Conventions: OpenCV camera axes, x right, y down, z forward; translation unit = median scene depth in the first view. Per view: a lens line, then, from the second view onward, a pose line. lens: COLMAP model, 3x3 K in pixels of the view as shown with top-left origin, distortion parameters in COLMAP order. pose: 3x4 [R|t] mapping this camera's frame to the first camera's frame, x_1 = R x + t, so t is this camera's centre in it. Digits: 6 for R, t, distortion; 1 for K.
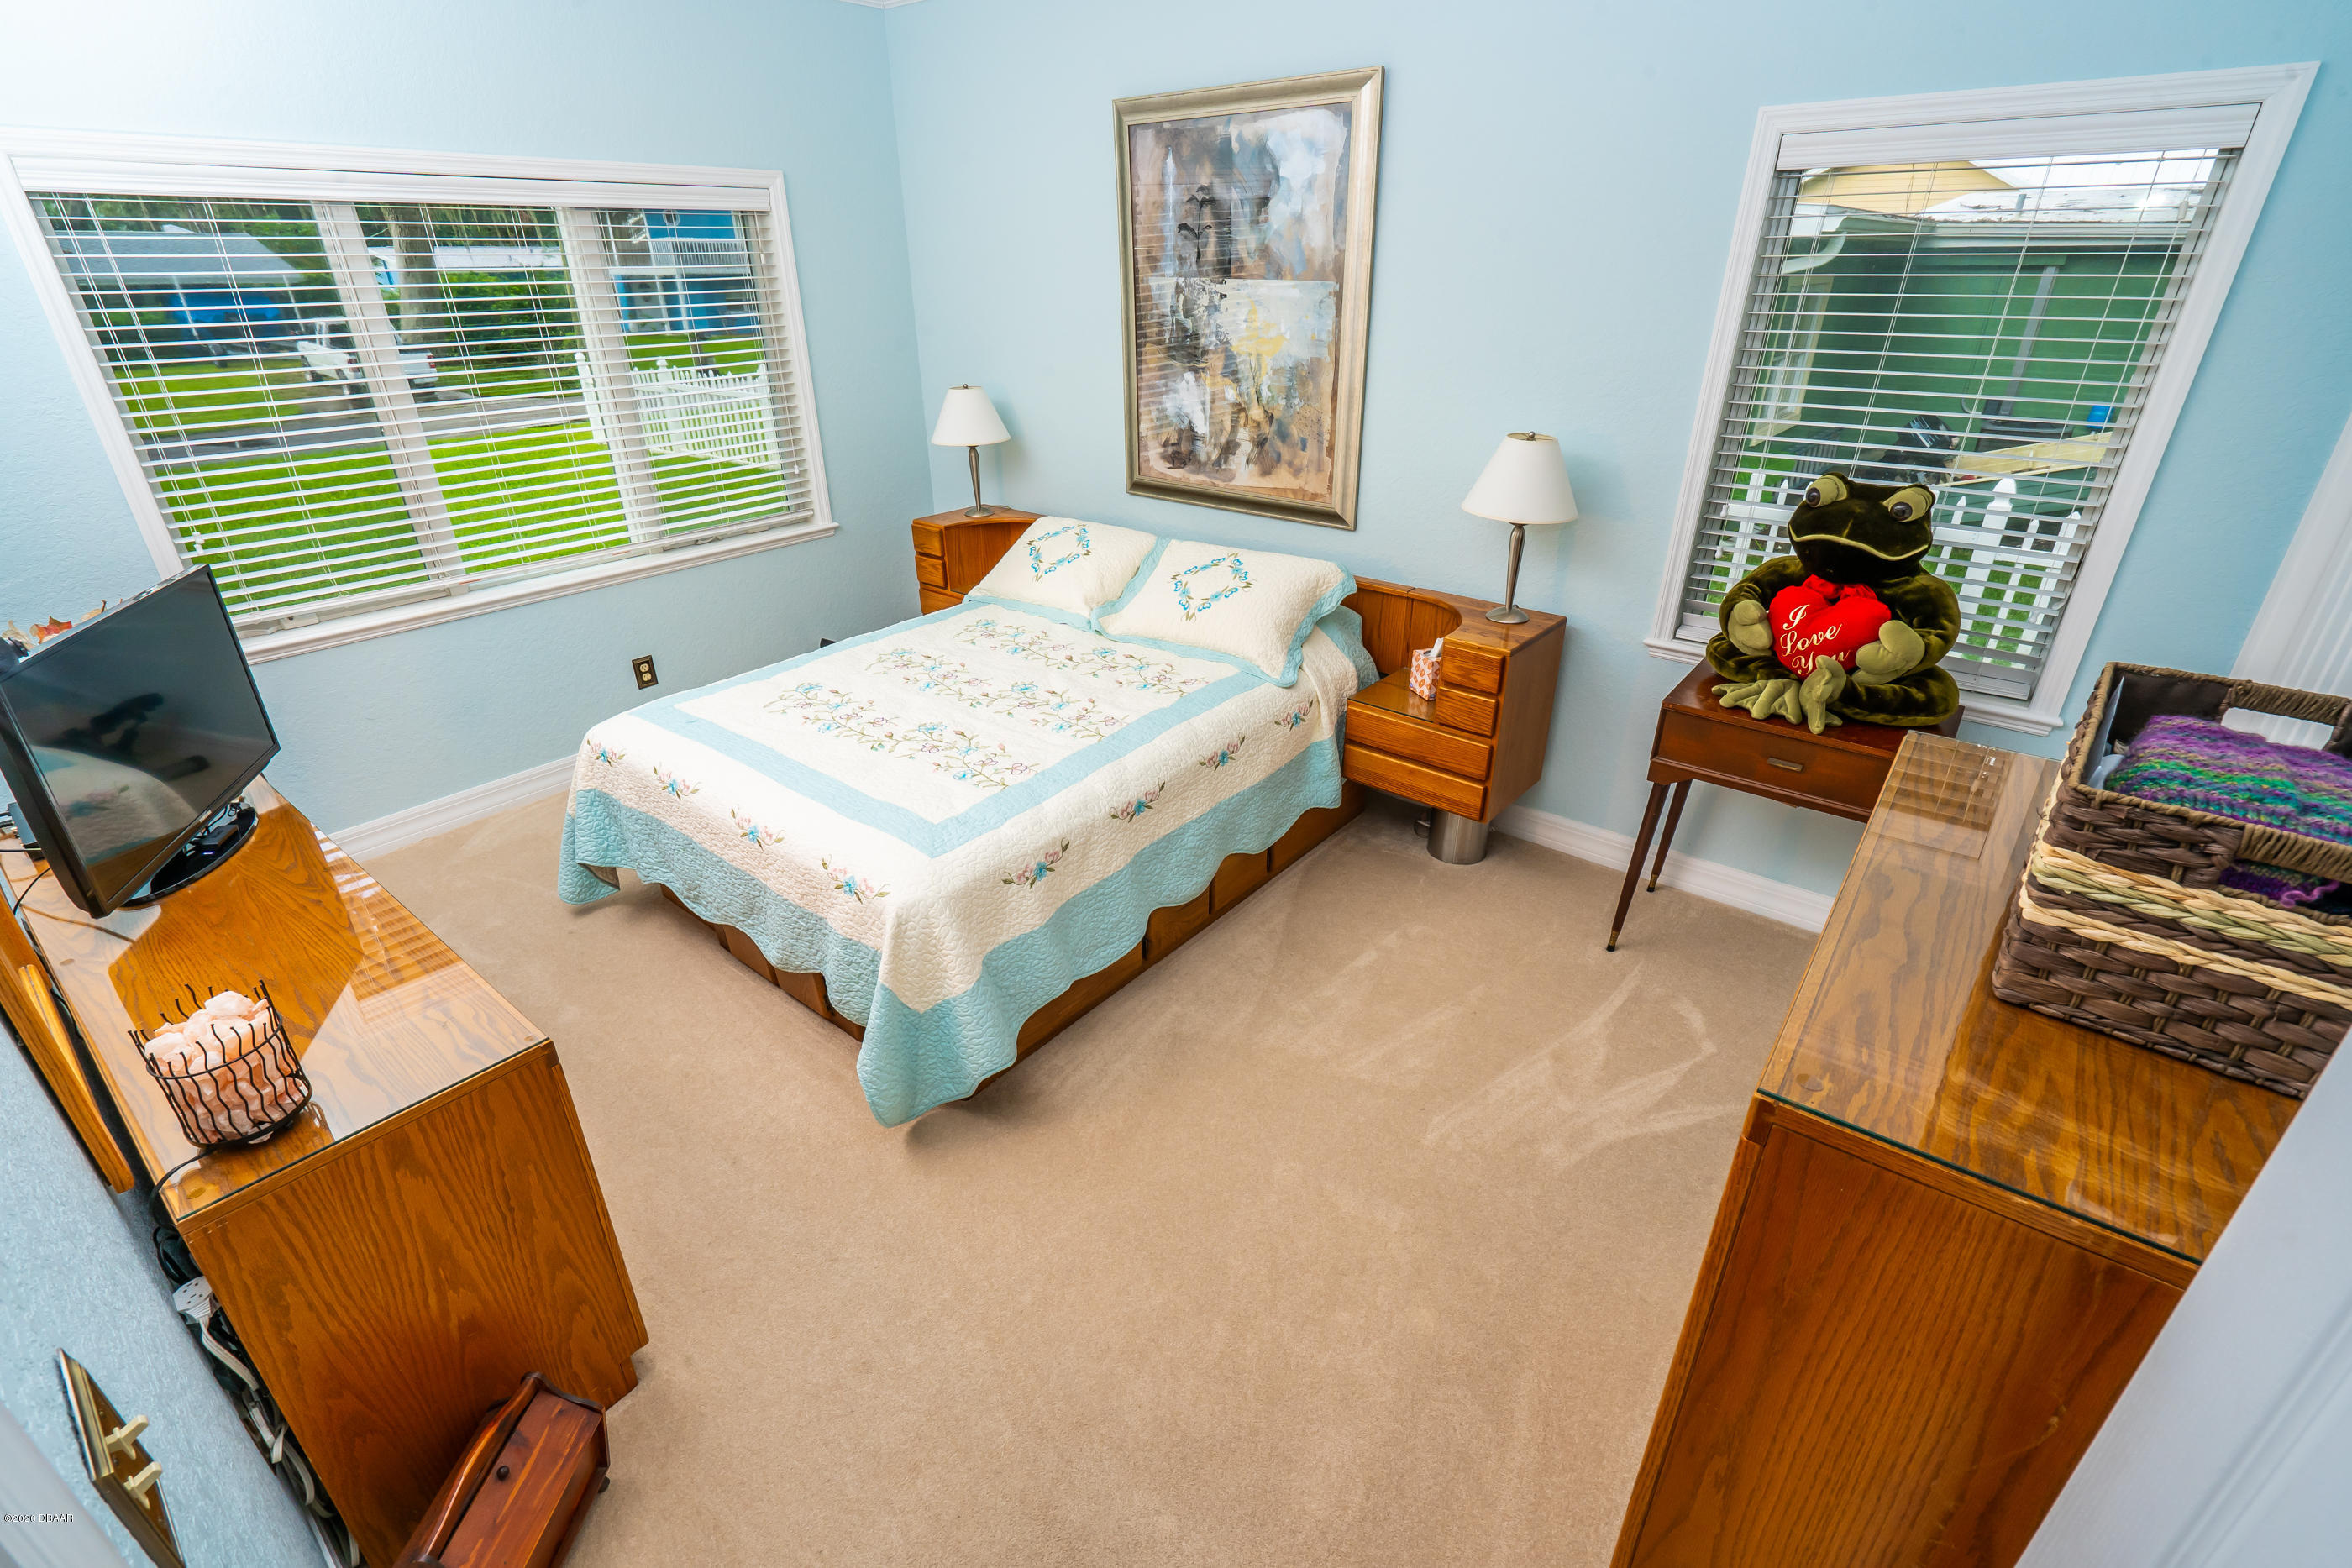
lens RADIAL K [[1059.9, 0, 1170.1], [0, 1059.9, 783.7], [0, 0, 1]] dist [-0.007423, 0.003311]
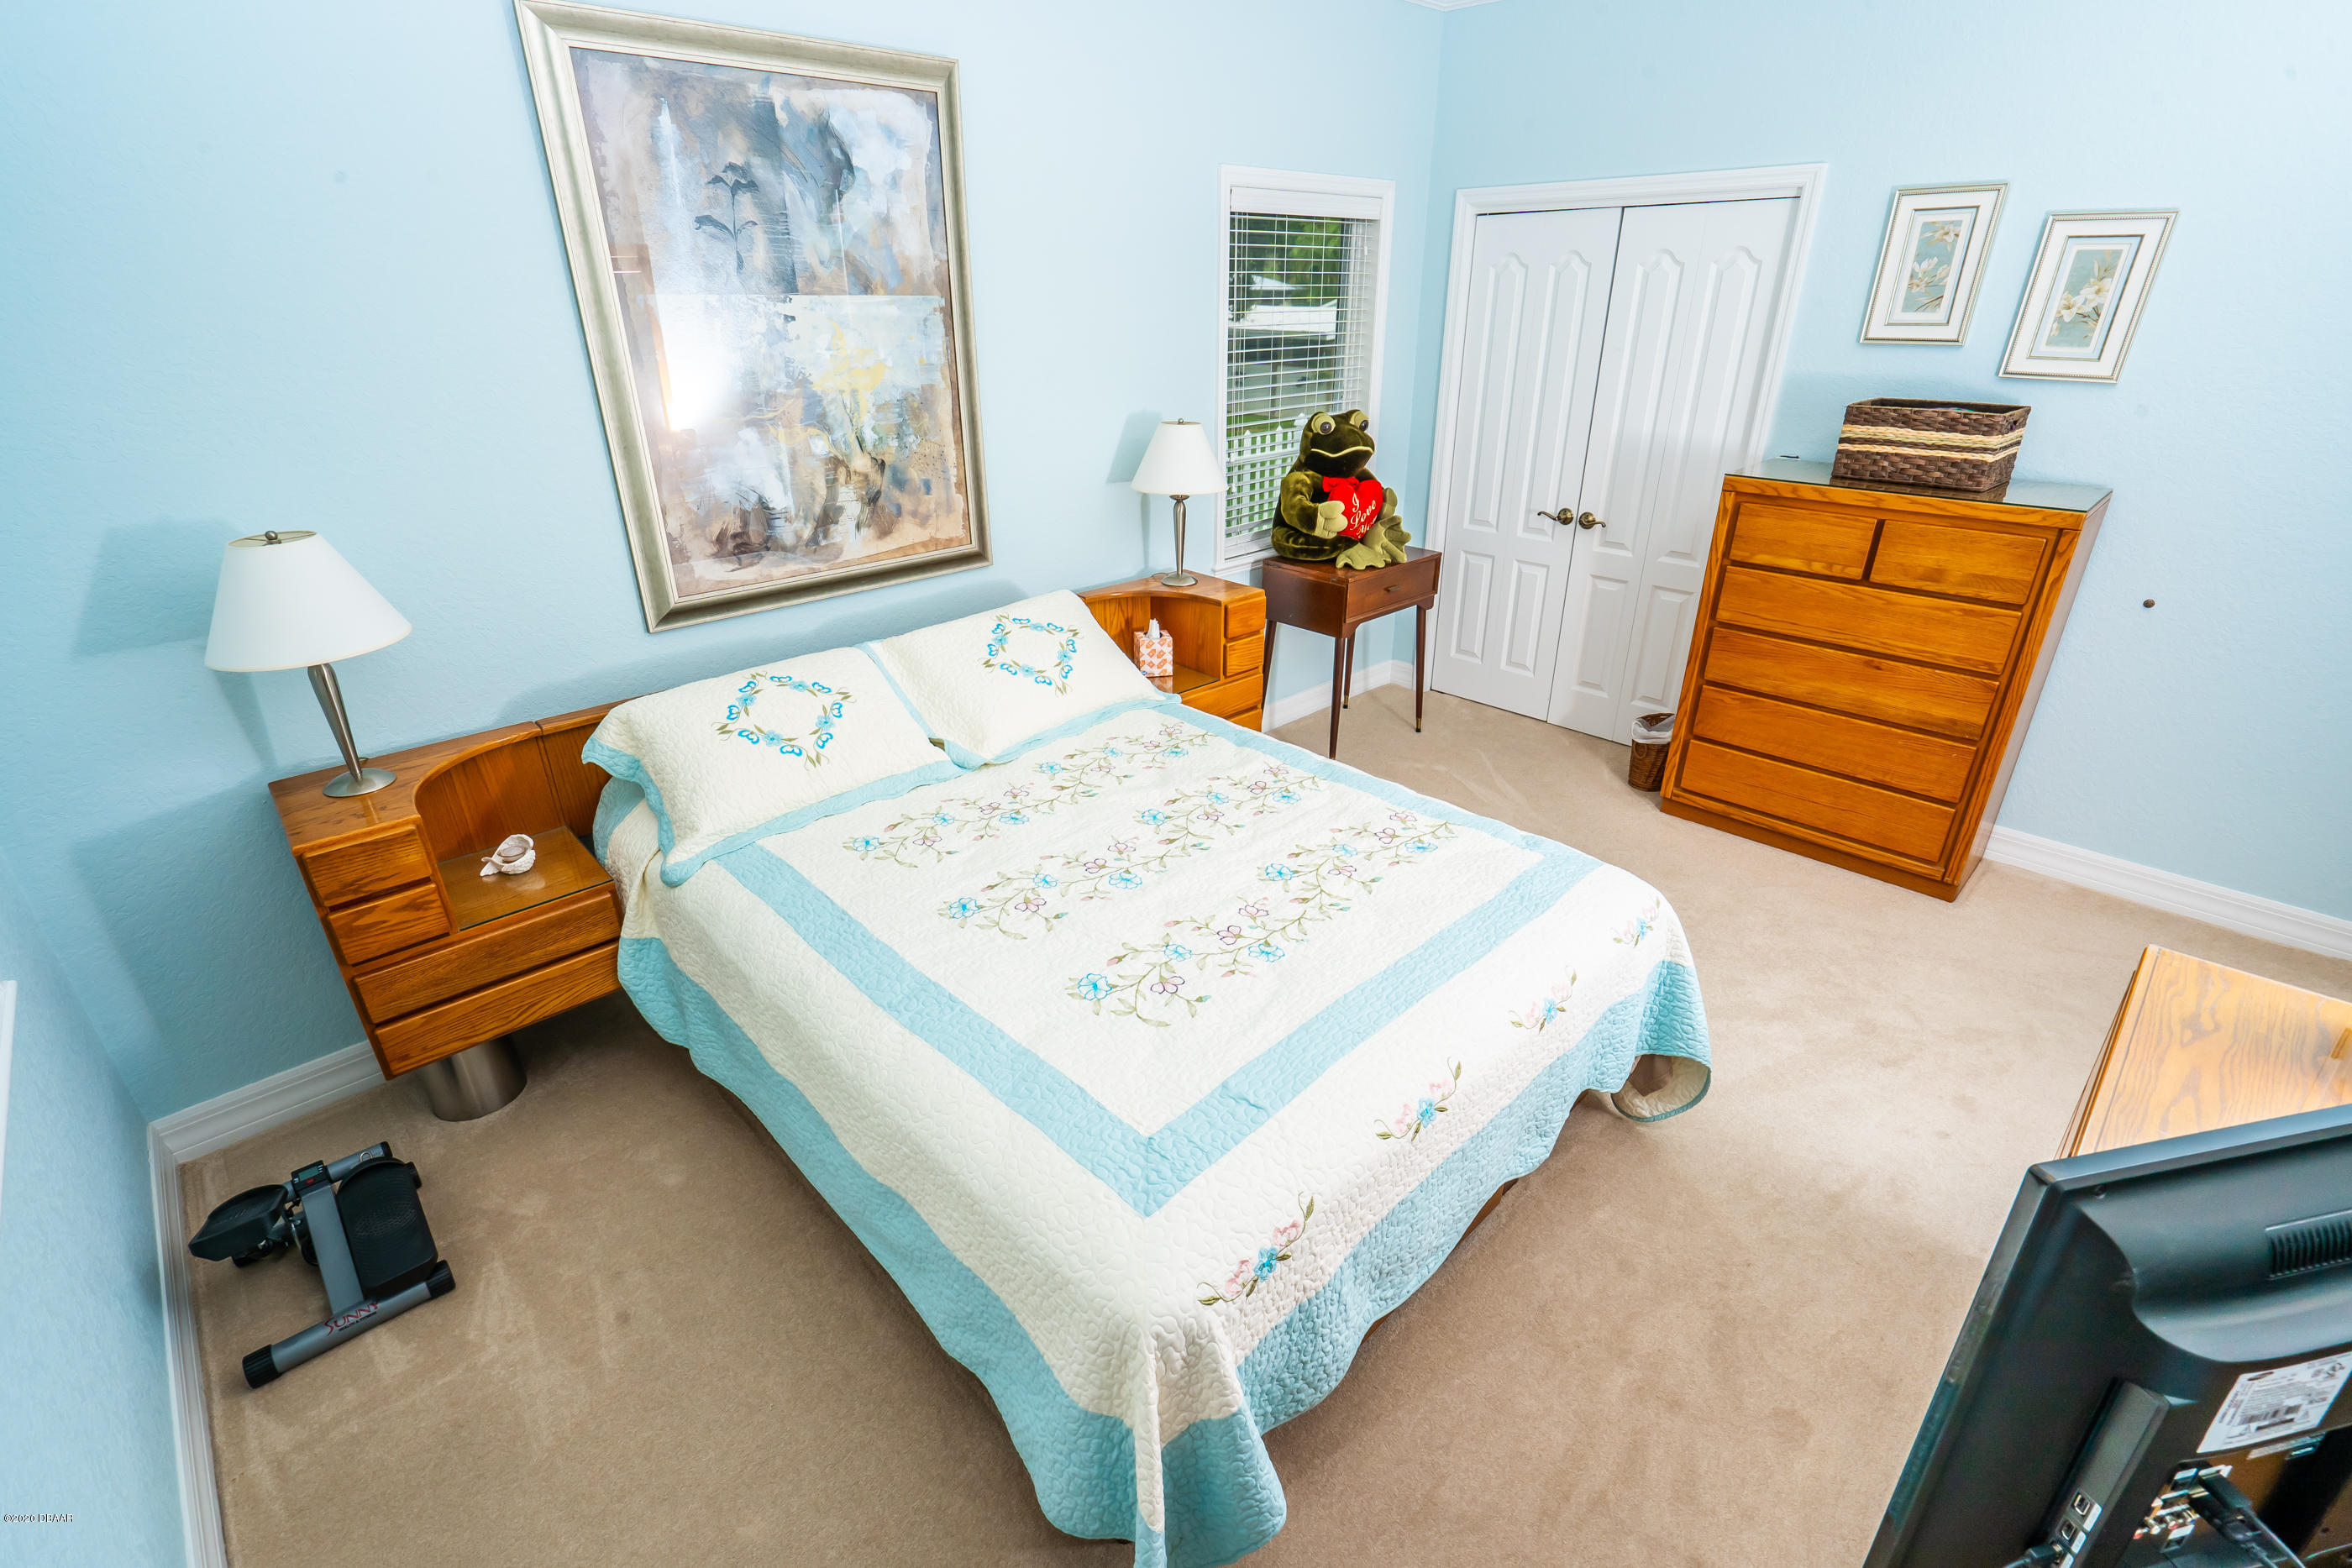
lens RADIAL K [[1059.9, 0, 1170.1], [0, 1059.9, 783.7], [0, 0, 1]] dist [-0.007423, 0.003311]
pose [[0.122978, -0.413057, 0.902364, -0.730543], [0.448015, 0.834445, 0.320910, -0.313801], [-0.885527, 0.364808, 0.287674, 0.684261]]
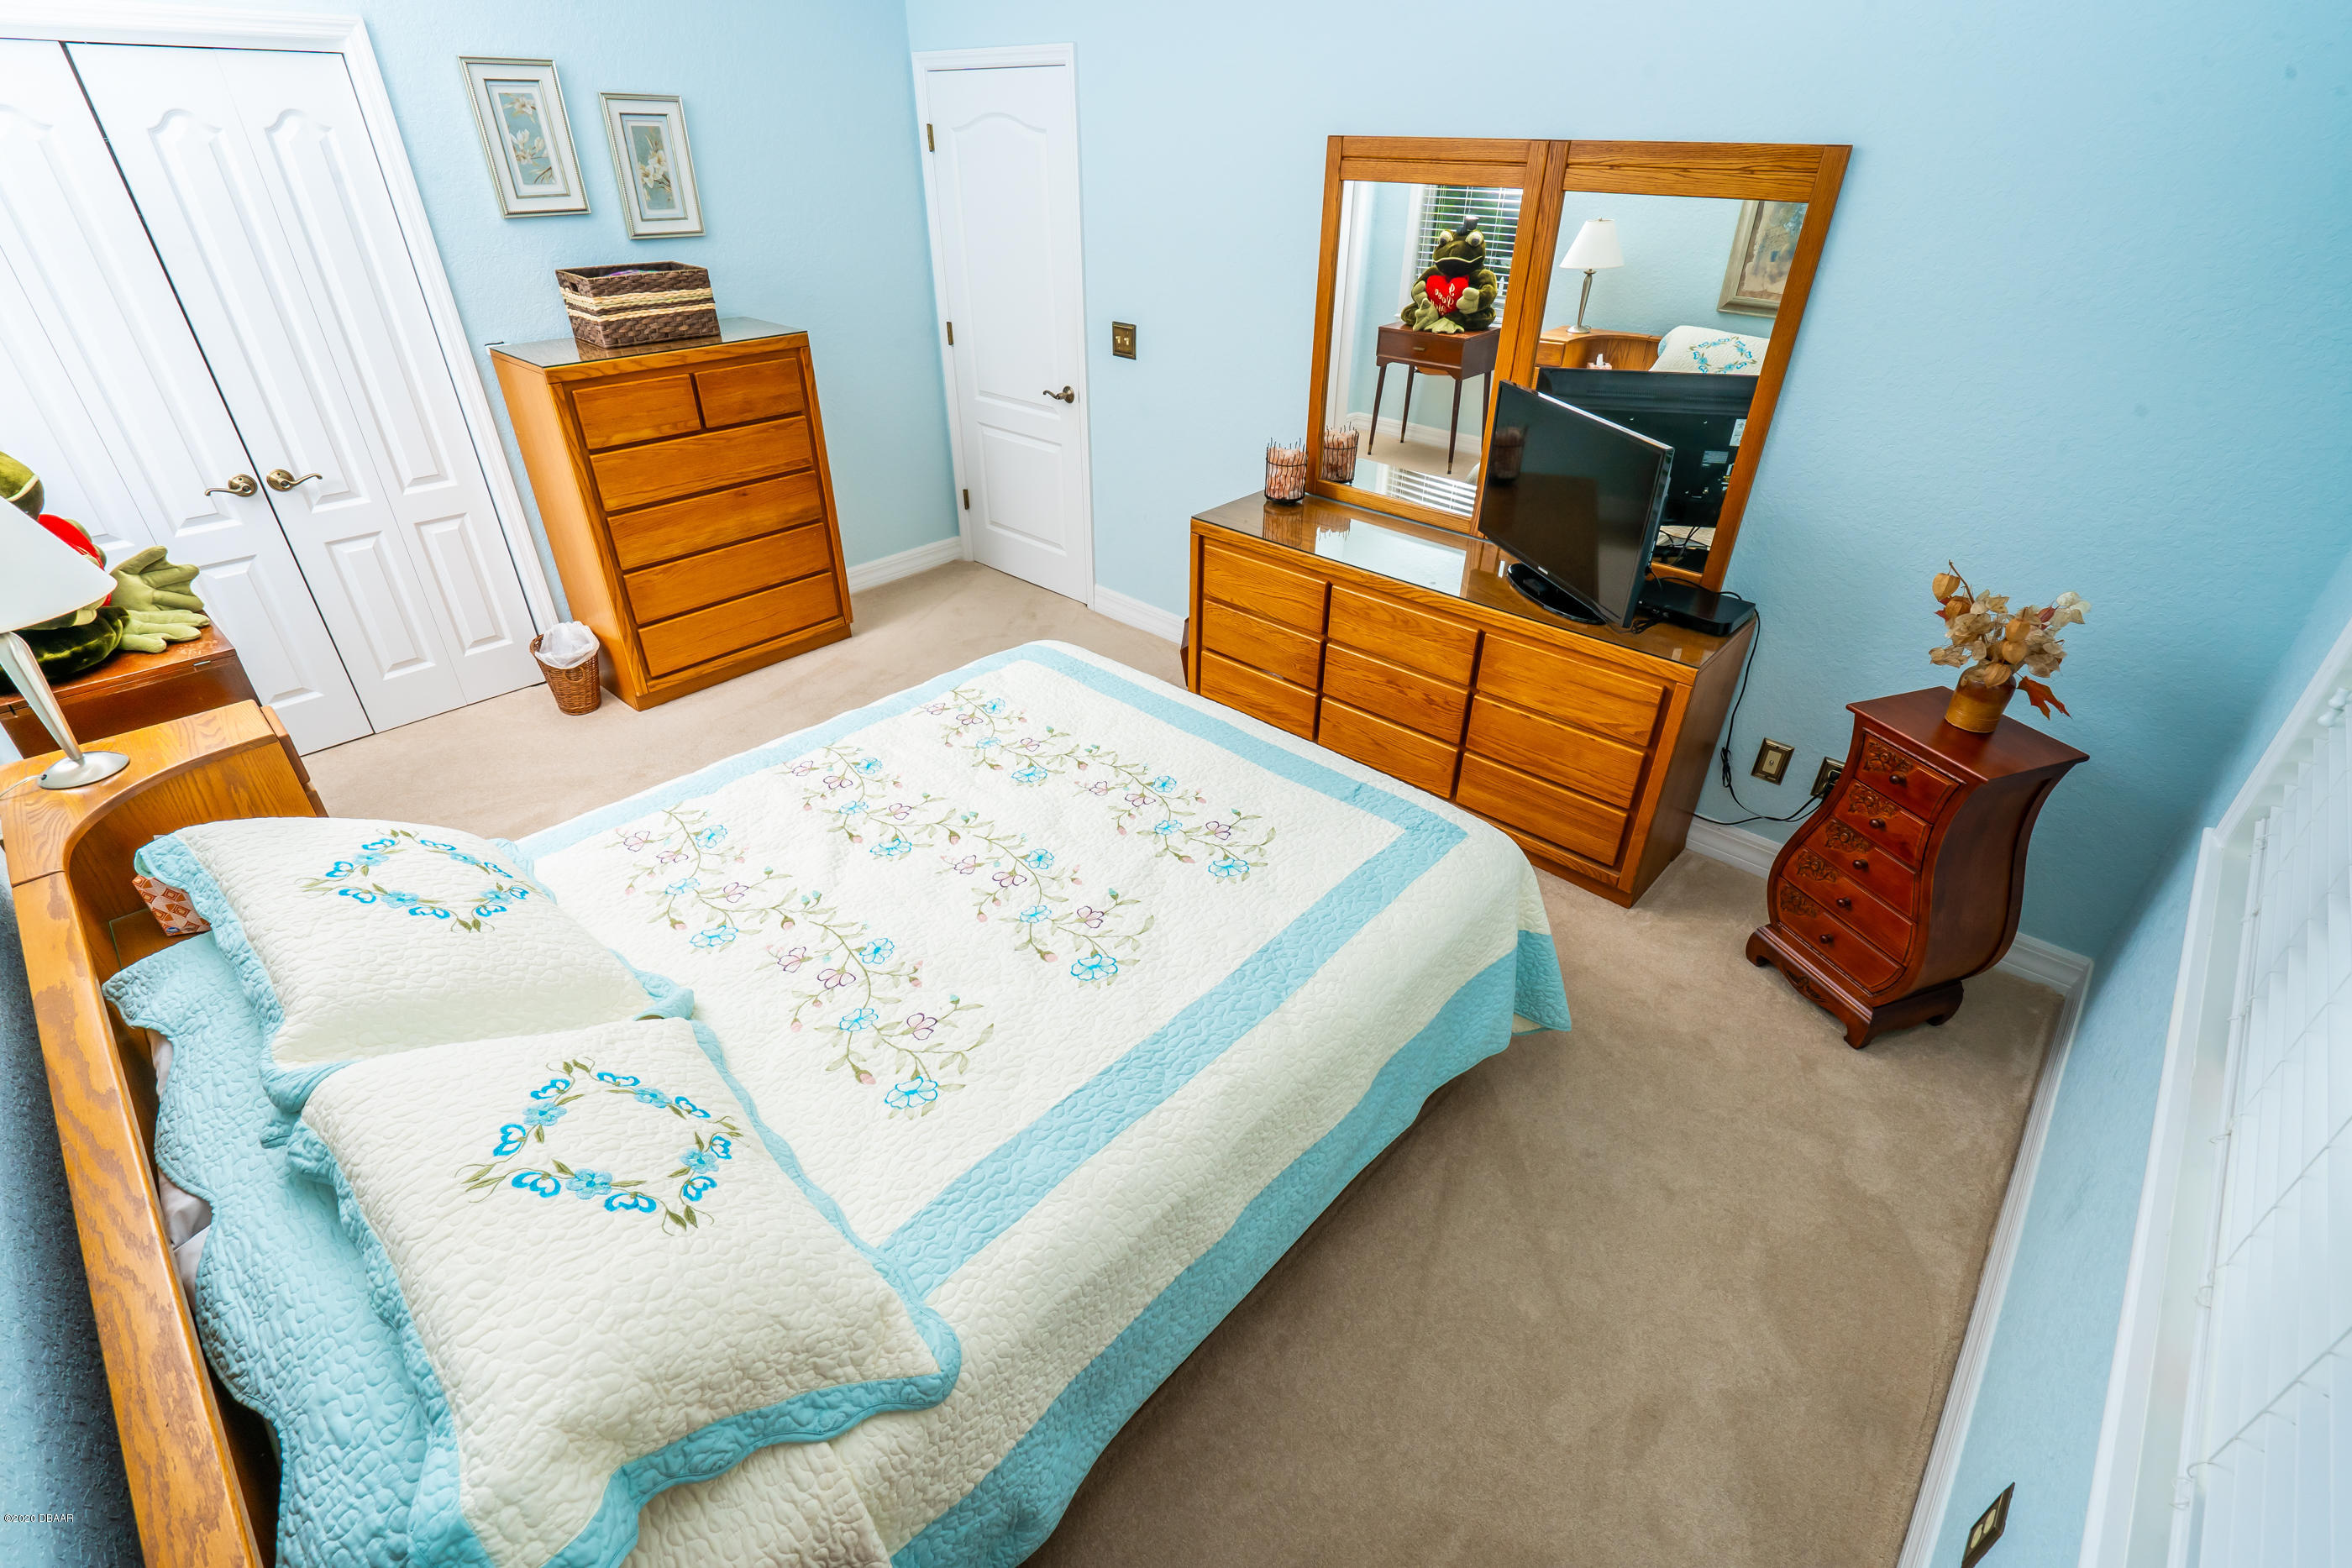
lens RADIAL K [[1059.9, 0, 1170.1], [0, 1059.9, 783.7], [0, 0, 1]] dist [-0.007423, 0.003311]
pose [[-0.998223, -0.031000, 0.050892, -0.304766], [0.027132, 0.523922, 0.851334, -0.587911], [-0.053055, 0.851202, -0.522149, 1.161250]]
